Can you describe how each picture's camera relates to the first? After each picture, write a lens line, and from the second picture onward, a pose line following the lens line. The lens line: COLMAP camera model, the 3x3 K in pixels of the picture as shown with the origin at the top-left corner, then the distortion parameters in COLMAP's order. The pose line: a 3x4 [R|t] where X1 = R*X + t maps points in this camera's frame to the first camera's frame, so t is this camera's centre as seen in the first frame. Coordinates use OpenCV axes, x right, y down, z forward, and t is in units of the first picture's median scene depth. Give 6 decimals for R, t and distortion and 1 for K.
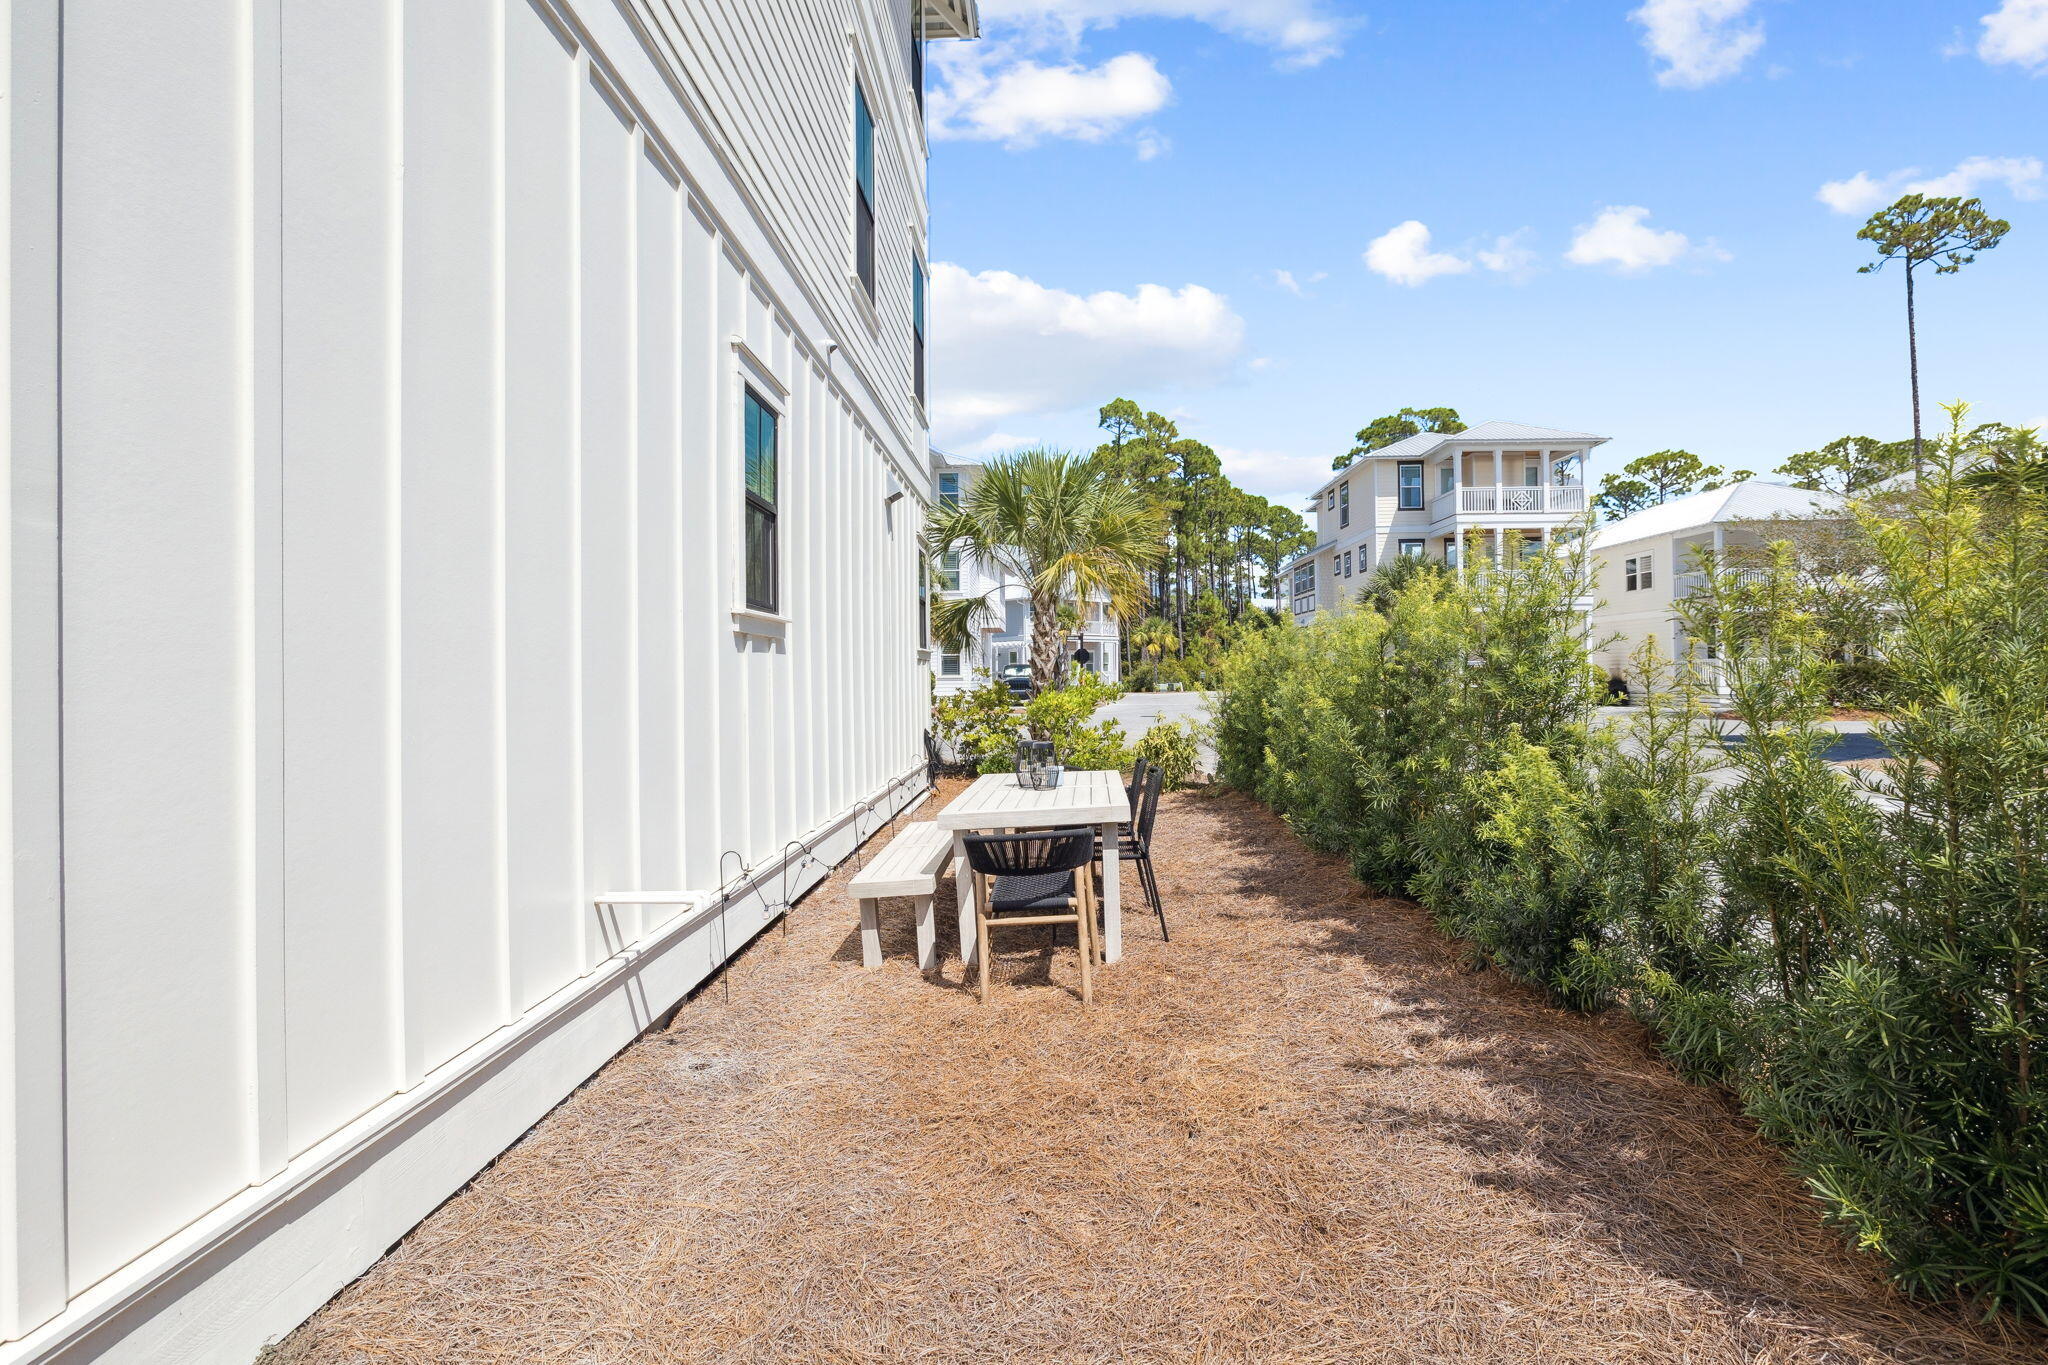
lens RADIAL K [[874.1, 0, 1024.8], [0, 874.1, 675.6], [0, 0, 1]] dist [-0.000024, -0.000322]
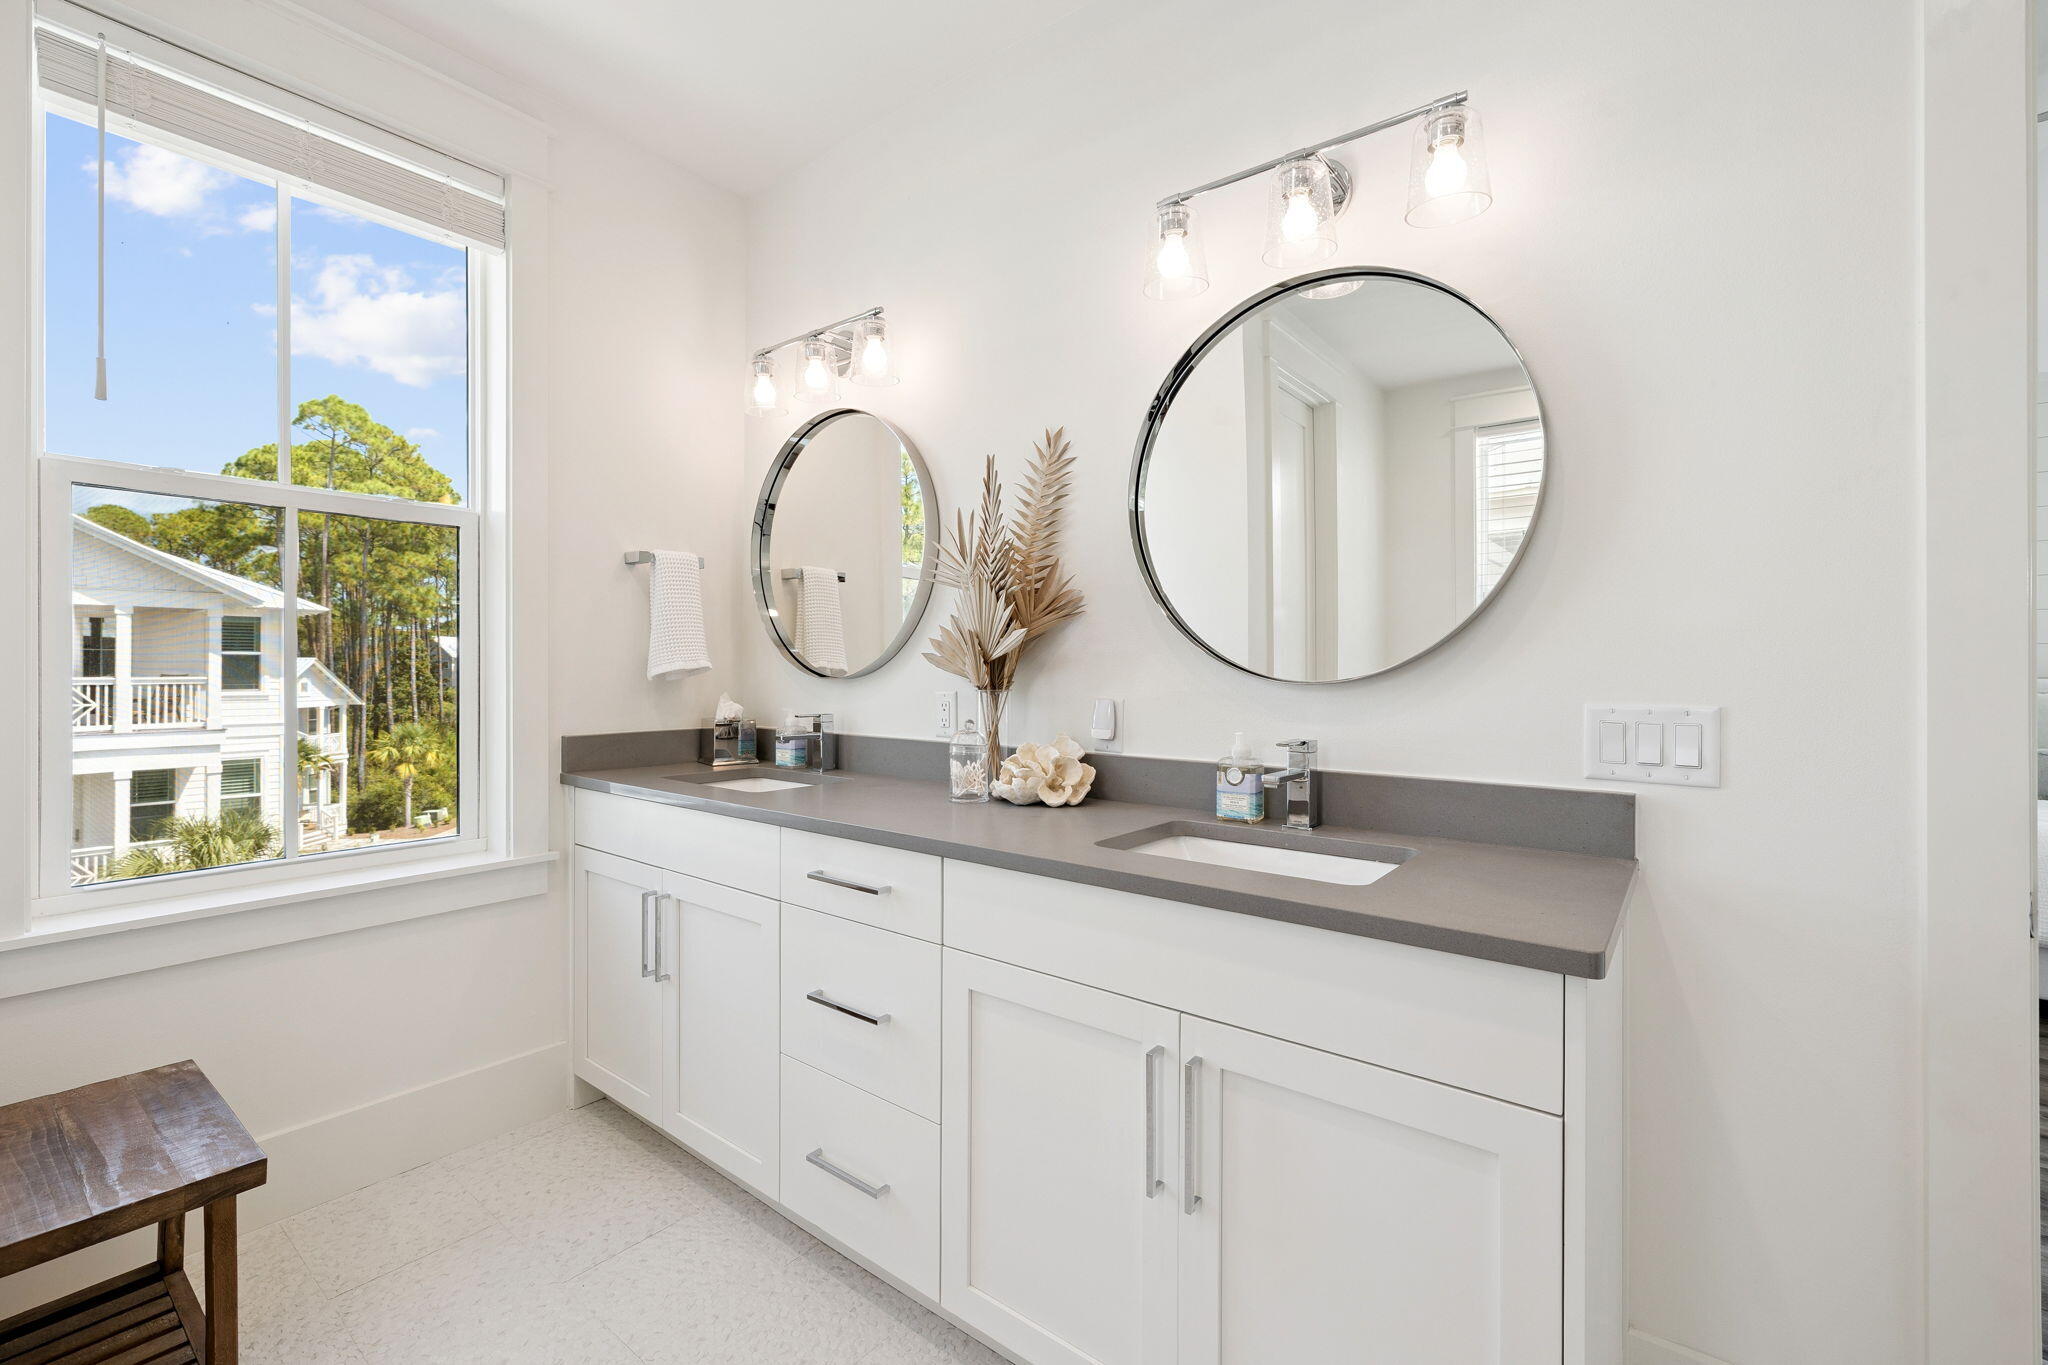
lens RADIAL K [[873.6, 0, 1015.8], [0, 873.6, 671.1], [0, 0, 1]] dist [-0.001334, -0.000149]
pose [[0.596689, 0.013336, 0.802361, -0.125932], [-0.013095, 0.999891, -0.006880, -0.107907], [-0.802365, -0.006401, 0.596799, 0.161875]]
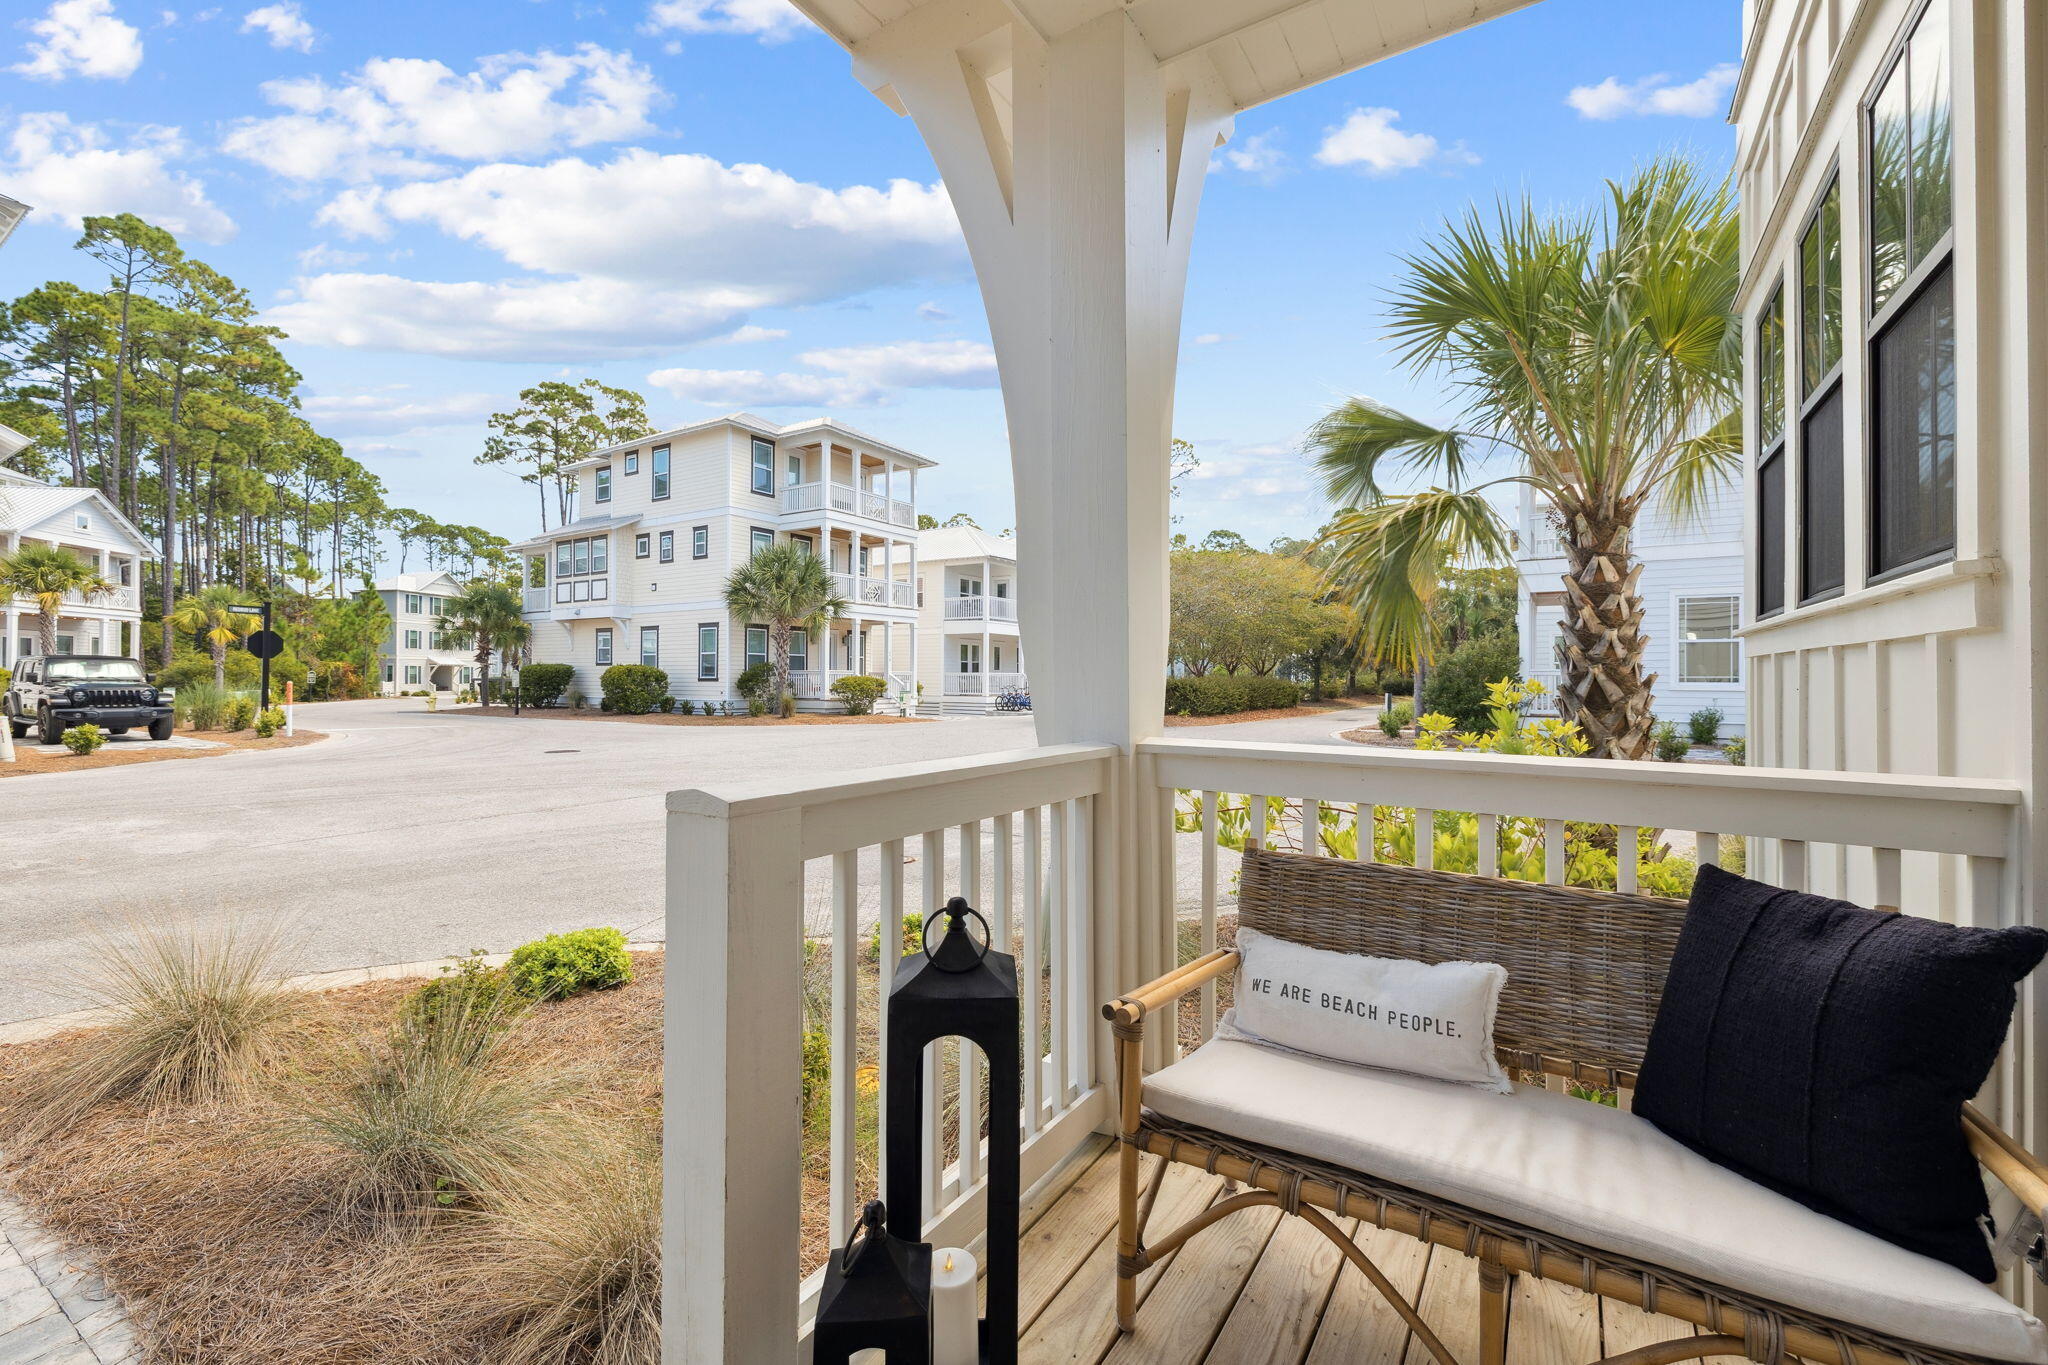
lens RADIAL K [[874.1, 0, 1024.8], [0, 874.1, 675.6], [0, 0, 1]] dist [-0.000024, -0.000322]
pose [[0.511073, 0.015964, 0.859389, -0.091810], [-0.008852, 0.999872, -0.013309, 0.000366], [-0.859492, -0.000805, 0.511149, 0.175499]]
